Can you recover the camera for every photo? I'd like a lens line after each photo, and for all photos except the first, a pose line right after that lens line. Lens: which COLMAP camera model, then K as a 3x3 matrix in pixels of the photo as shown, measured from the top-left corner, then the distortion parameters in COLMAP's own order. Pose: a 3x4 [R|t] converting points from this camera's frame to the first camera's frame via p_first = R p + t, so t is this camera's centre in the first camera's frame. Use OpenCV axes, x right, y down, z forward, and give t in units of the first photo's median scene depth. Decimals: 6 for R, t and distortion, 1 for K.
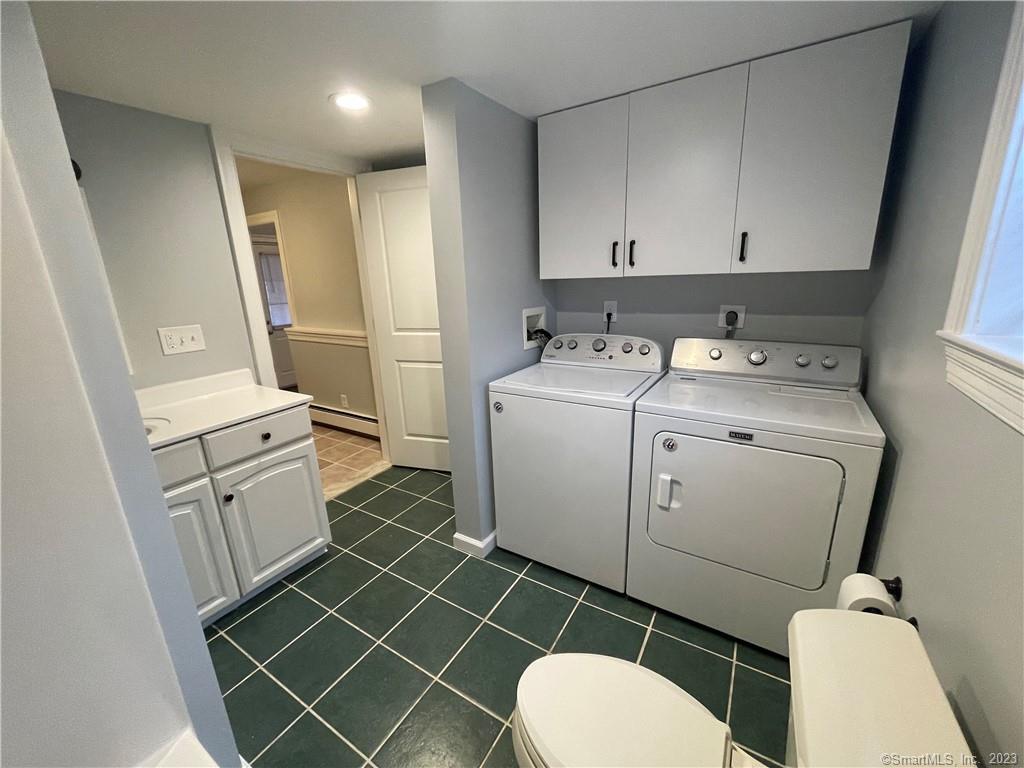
lens RADIAL K [[412.8, 0, 512.0], [0, 412.8, 384.0], [0, 0, 1]] dist [-0.002307, -0.000339]
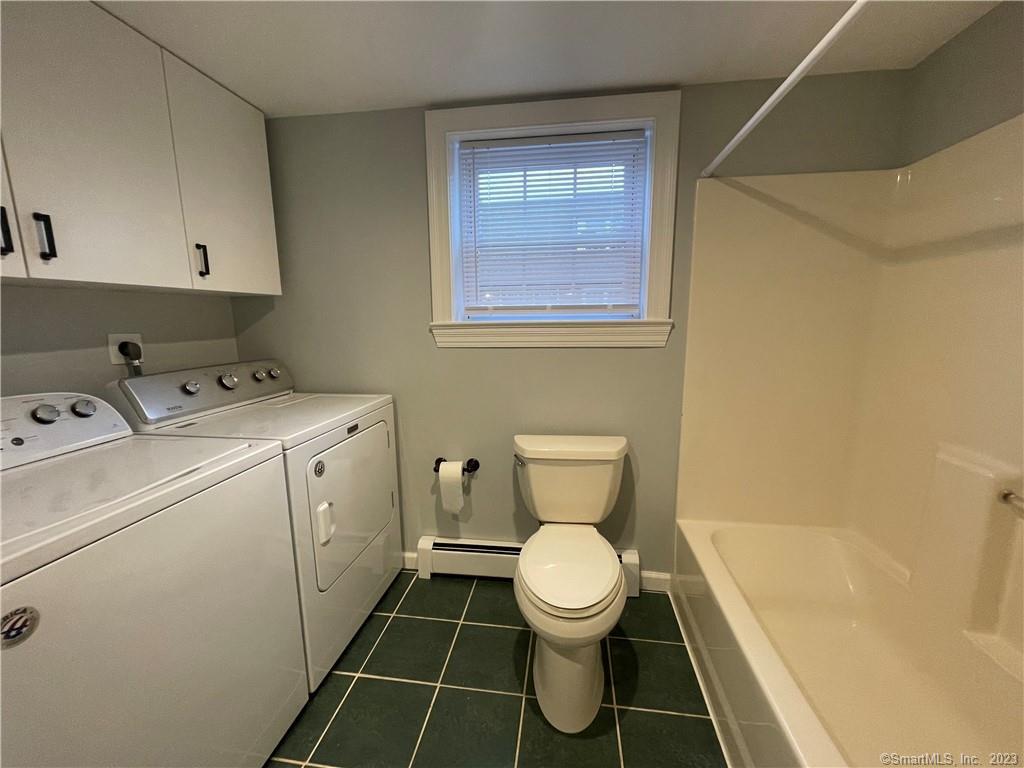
lens RADIAL K [[412.8, 0, 512.0], [0, 412.8, 384.0], [0, 0, 1]] dist [-0.002307, -0.000339]
pose [[-0.399376, -0.108963, 0.910289, -0.562931], [0.257369, 0.939659, 0.225395, -0.117075], [-0.879921, 0.324297, -0.347233, 0.848441]]
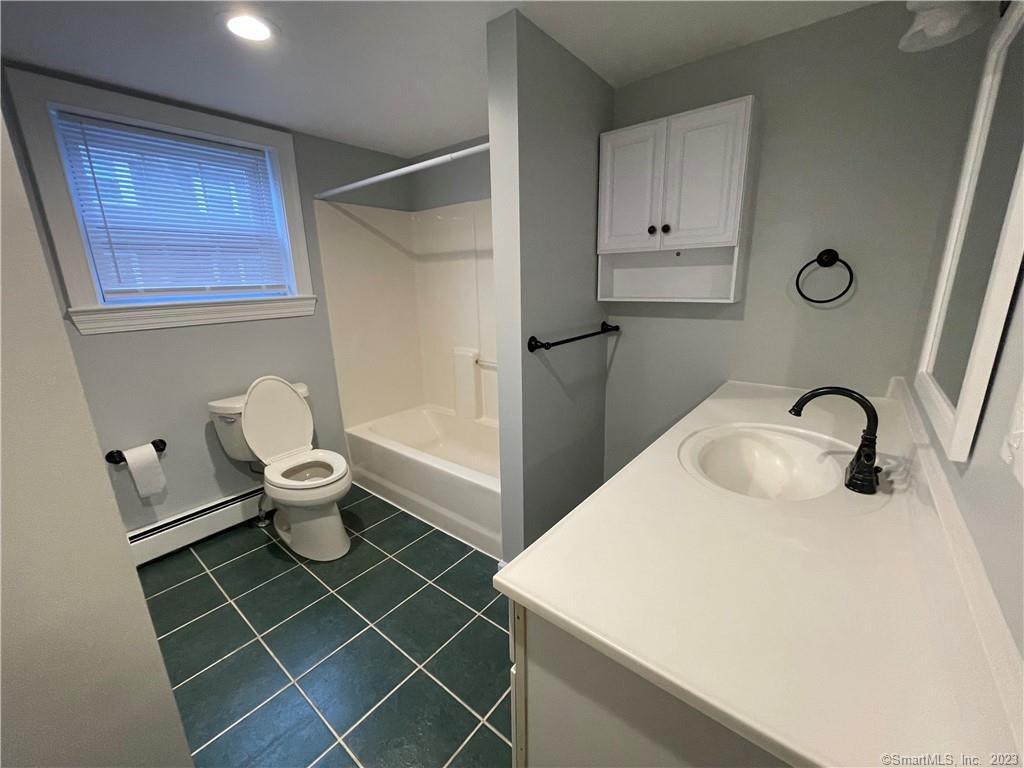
lens RADIAL K [[412.8, 0, 512.0], [0, 412.8, 384.0], [0, 0, 1]] dist [-0.002307, -0.000339]
pose [[-0.990144, 0.028879, 0.137041, -0.671827], [0.091655, 0.873479, 0.478157, -0.310281], [-0.105894, 0.486005, -0.867517, 1.490981]]
